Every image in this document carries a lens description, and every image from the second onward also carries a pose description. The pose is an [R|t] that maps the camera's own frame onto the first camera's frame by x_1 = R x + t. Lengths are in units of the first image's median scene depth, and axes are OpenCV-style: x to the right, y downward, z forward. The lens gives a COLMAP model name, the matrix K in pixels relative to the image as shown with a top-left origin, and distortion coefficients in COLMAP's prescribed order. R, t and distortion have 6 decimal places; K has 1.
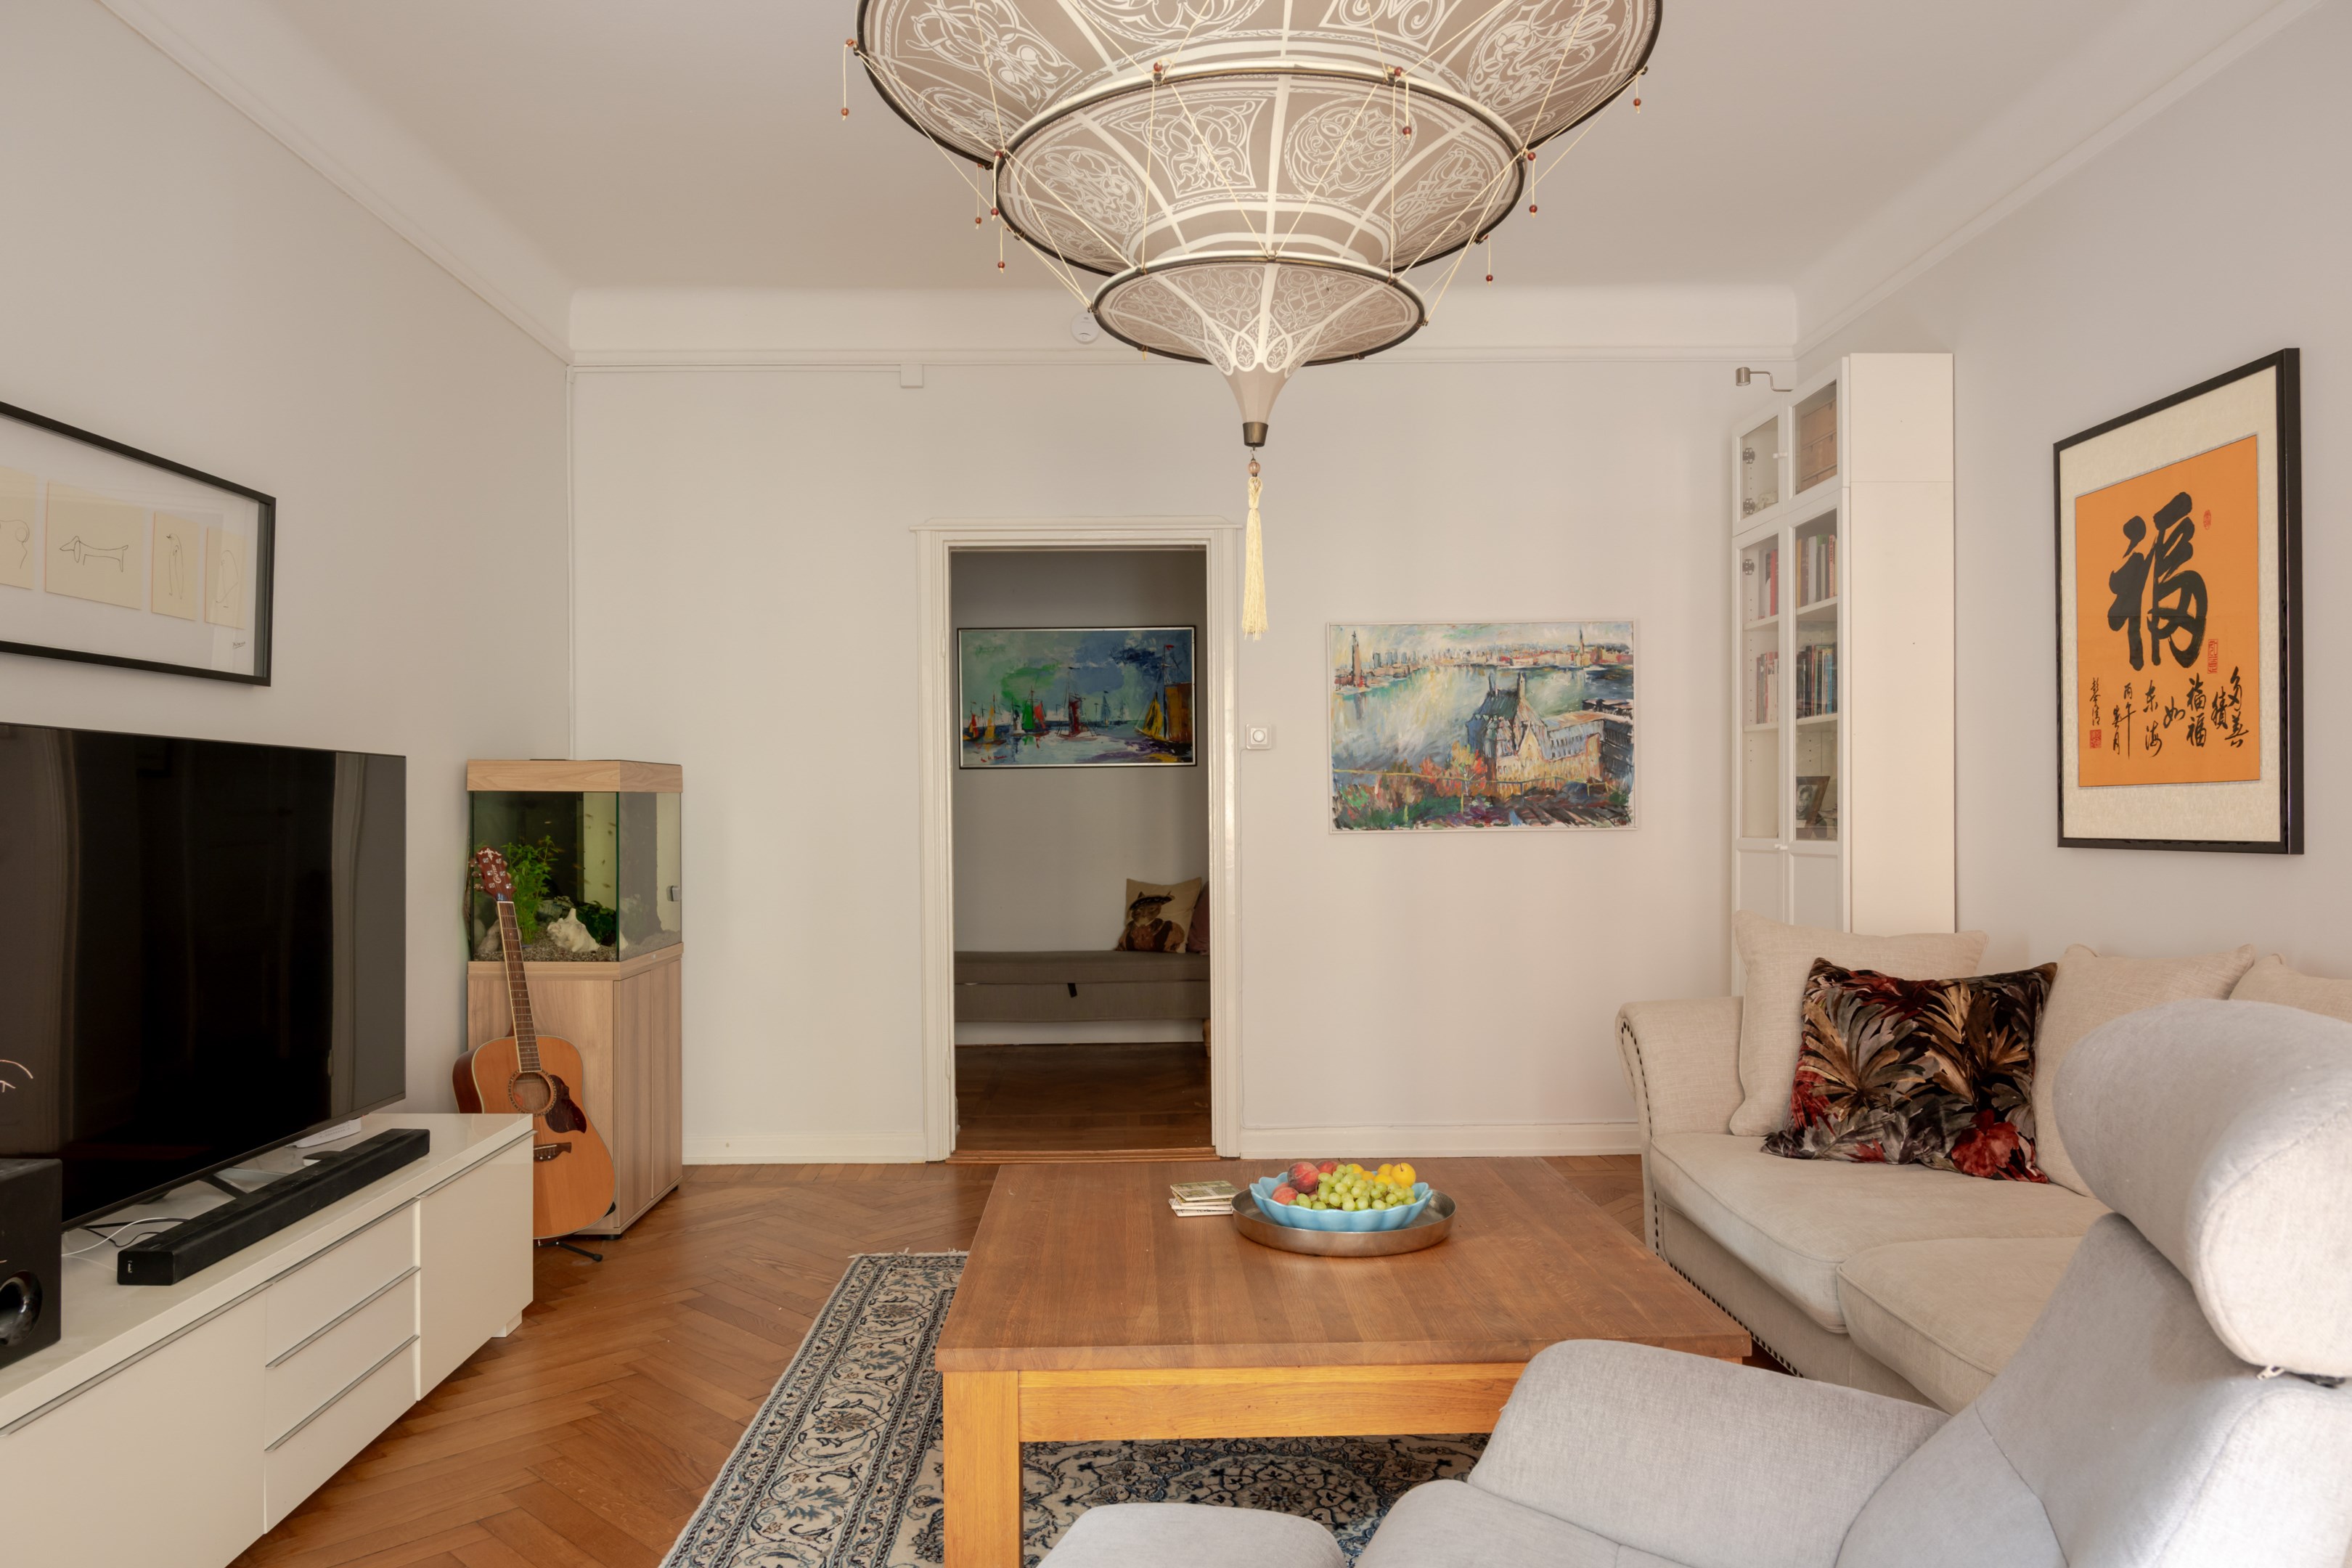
lens RADIAL K [[1657.7, 0, 1174.2], [0, 1657.7, 819.8], [0, 0, 1]] dist [-0.000840, -0.000012]
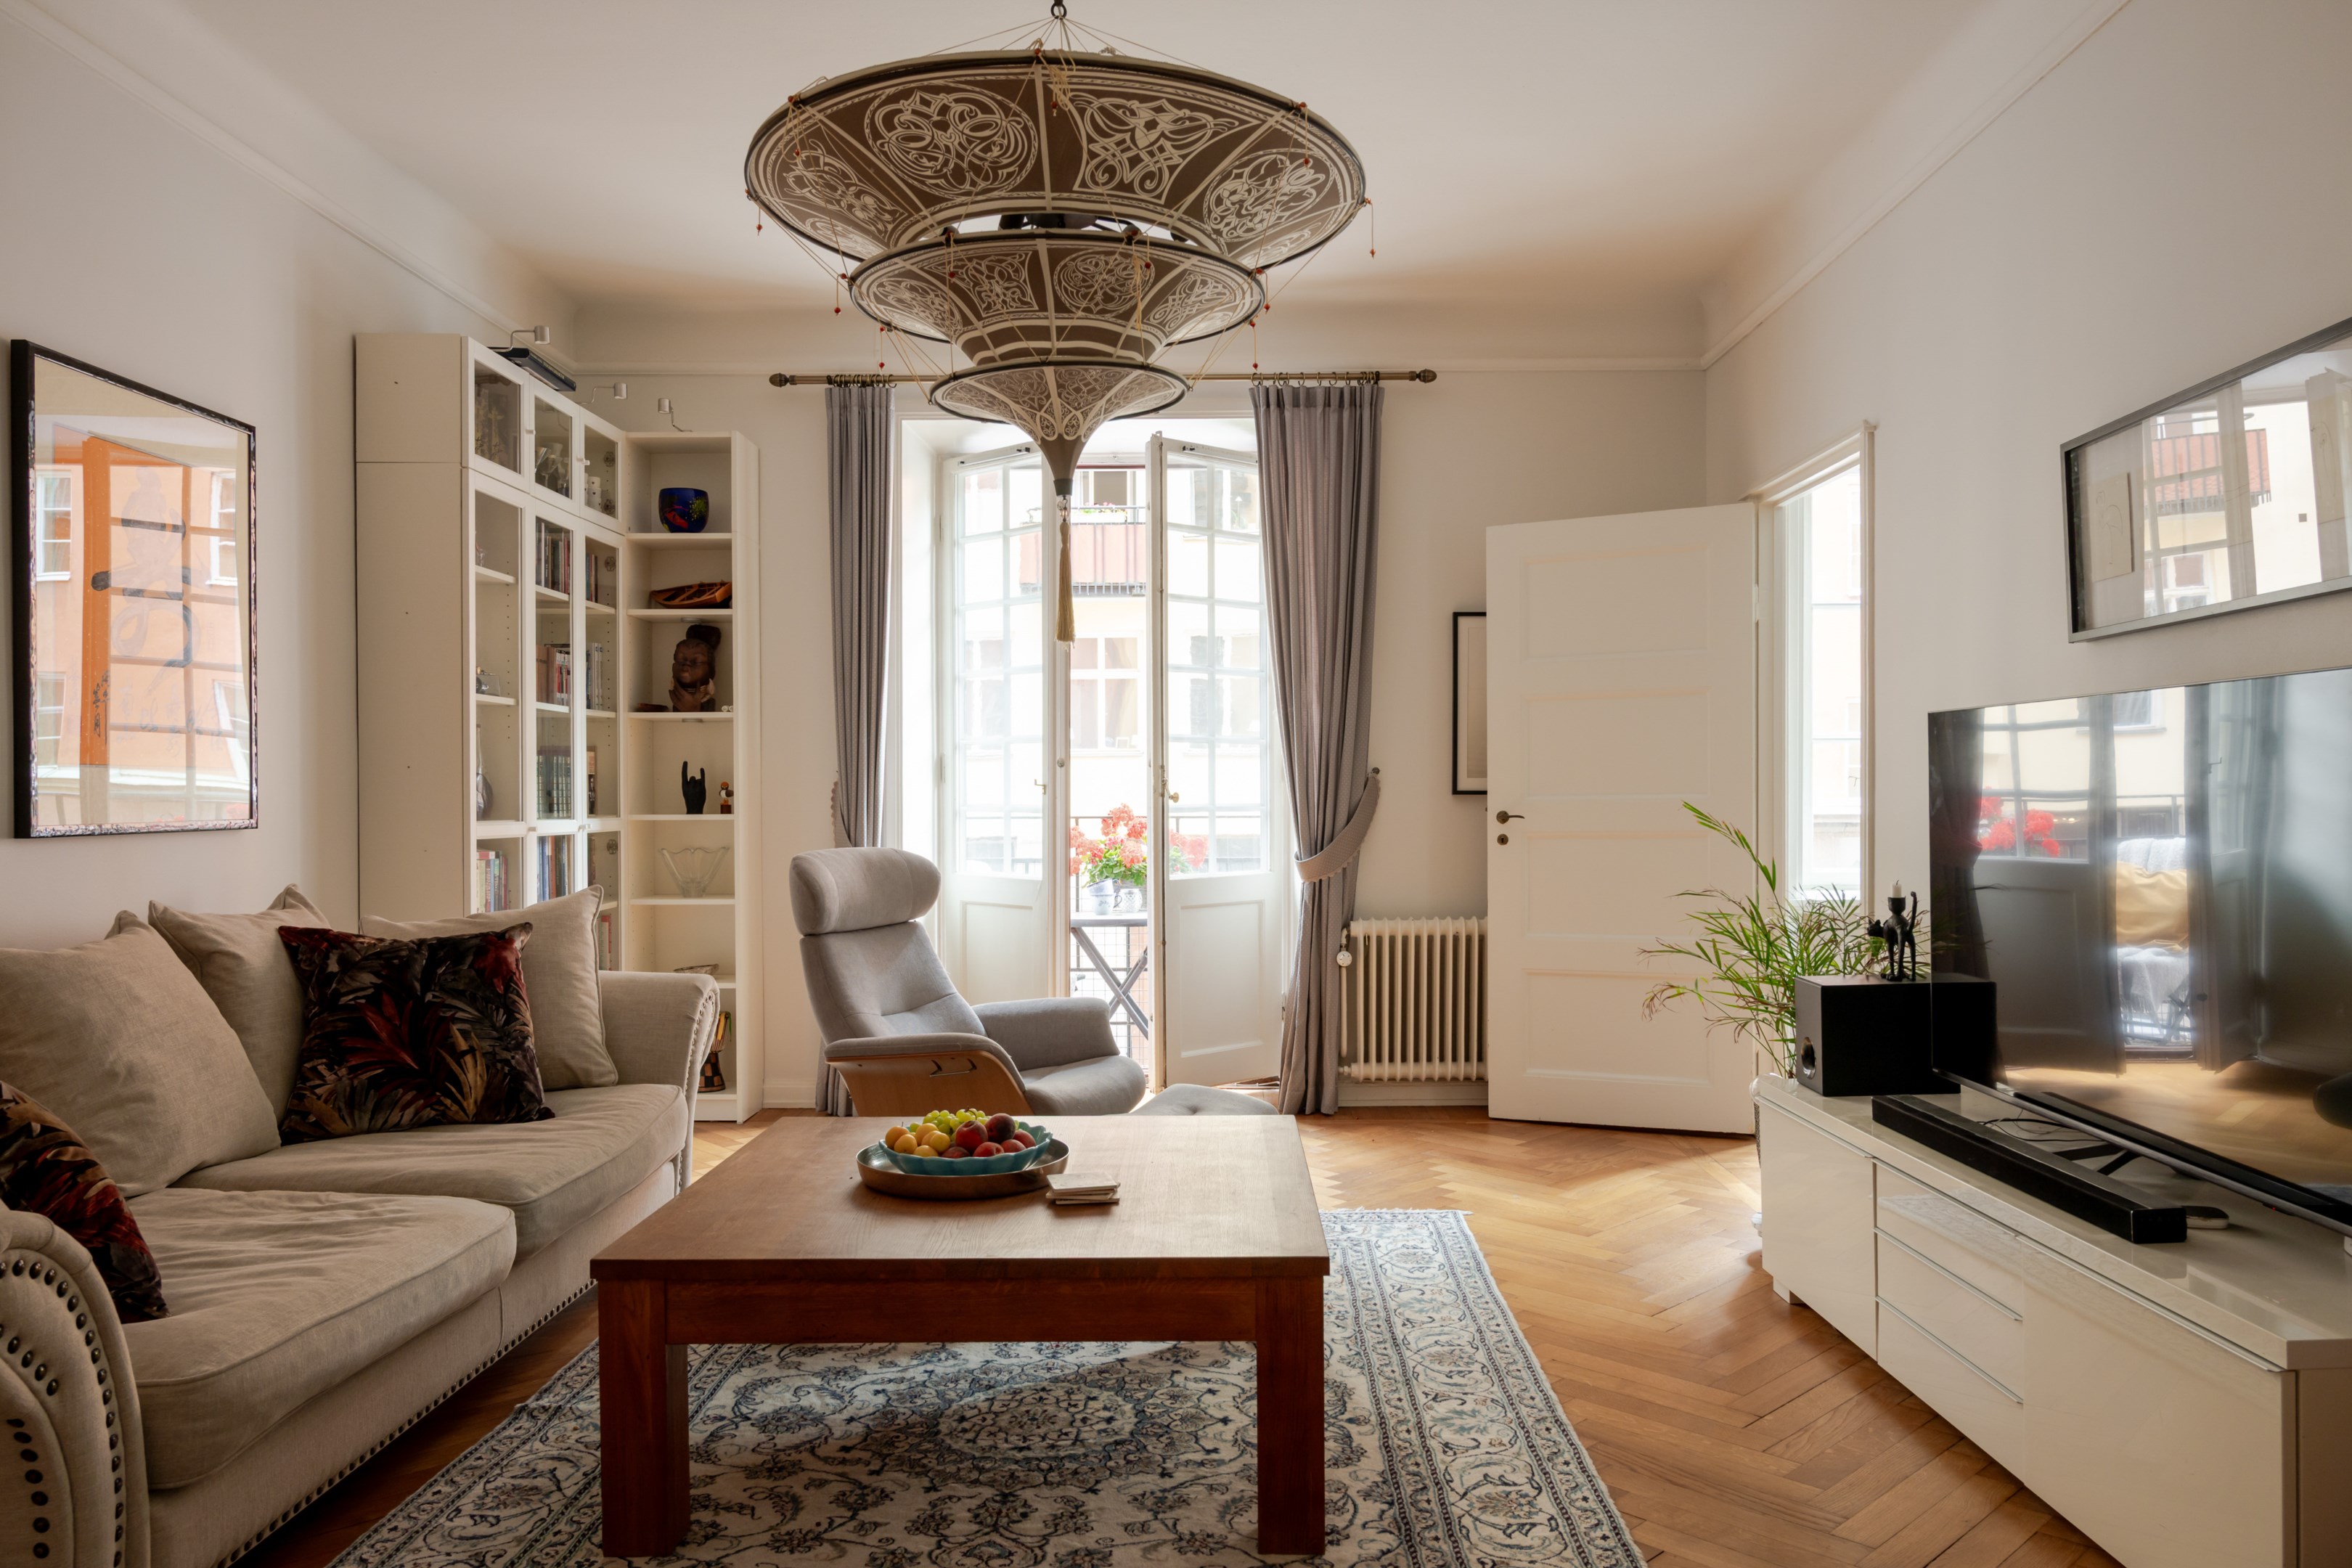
lens RADIAL K [[1700.0, 0, 1176.0], [0, 1700.0, 784.0], [0, 0, 1]] dist [0.000056, -0.000011]
pose [[-0.998705, 0.014198, 0.048858, -0.088548], [0.014183, 0.999899, -0.000668, -0.001643], [-0.048863, 0.000026, -0.998806, 2.042870]]
